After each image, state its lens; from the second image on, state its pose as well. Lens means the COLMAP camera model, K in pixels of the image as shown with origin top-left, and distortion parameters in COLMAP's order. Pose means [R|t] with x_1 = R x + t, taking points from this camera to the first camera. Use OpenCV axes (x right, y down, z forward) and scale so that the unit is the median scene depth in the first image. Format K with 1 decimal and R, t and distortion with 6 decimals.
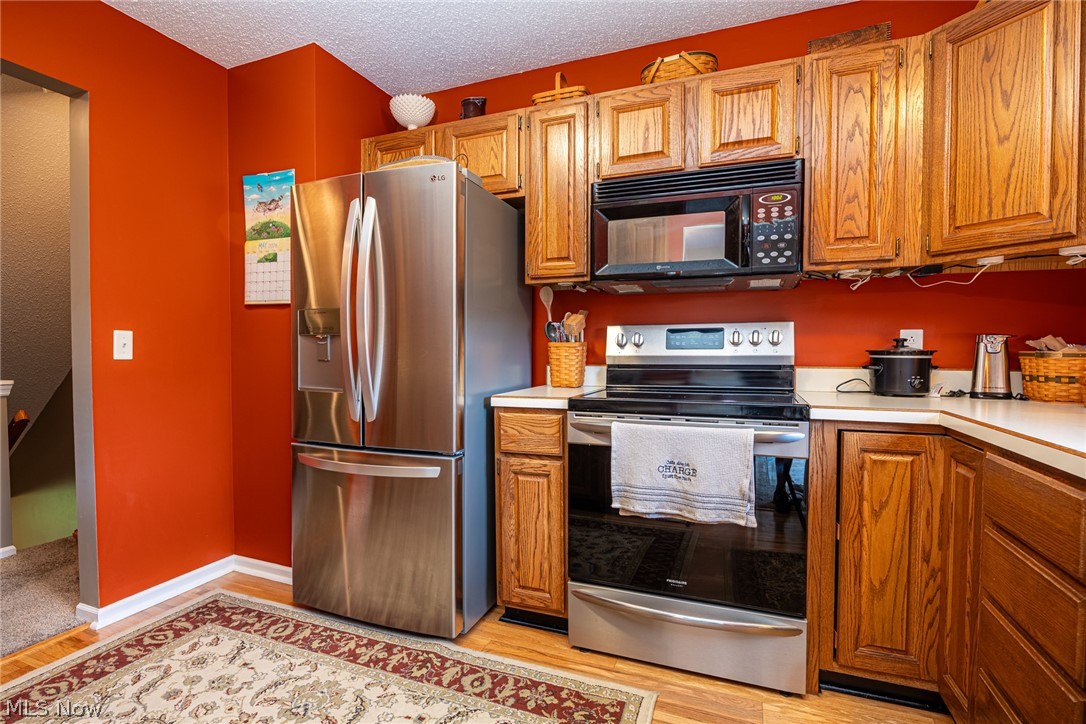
lens RADIAL K [[520.5, 0, 539.6], [0, 520.5, 361.5], [0, 0, 1]] dist [-0.016264, -0.000300]
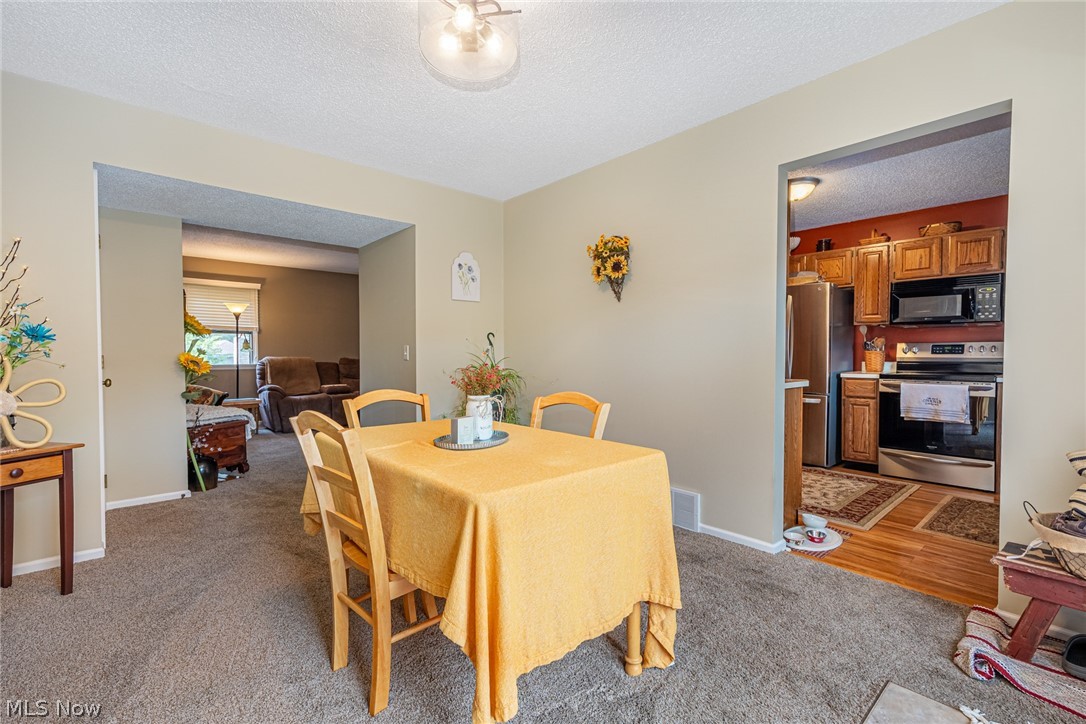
lens RADIAL K [[474.2, 0, 561.9], [0, 474.2, 361.4], [0, 0, 1]] dist [0.001055, 0.000208]
pose [[0.896704, 0.012747, -0.442448, -0.286829], [-0.014576, 0.999893, -0.000735, 0.033336], [0.442391, 0.007108, 0.896794, -1.608706]]
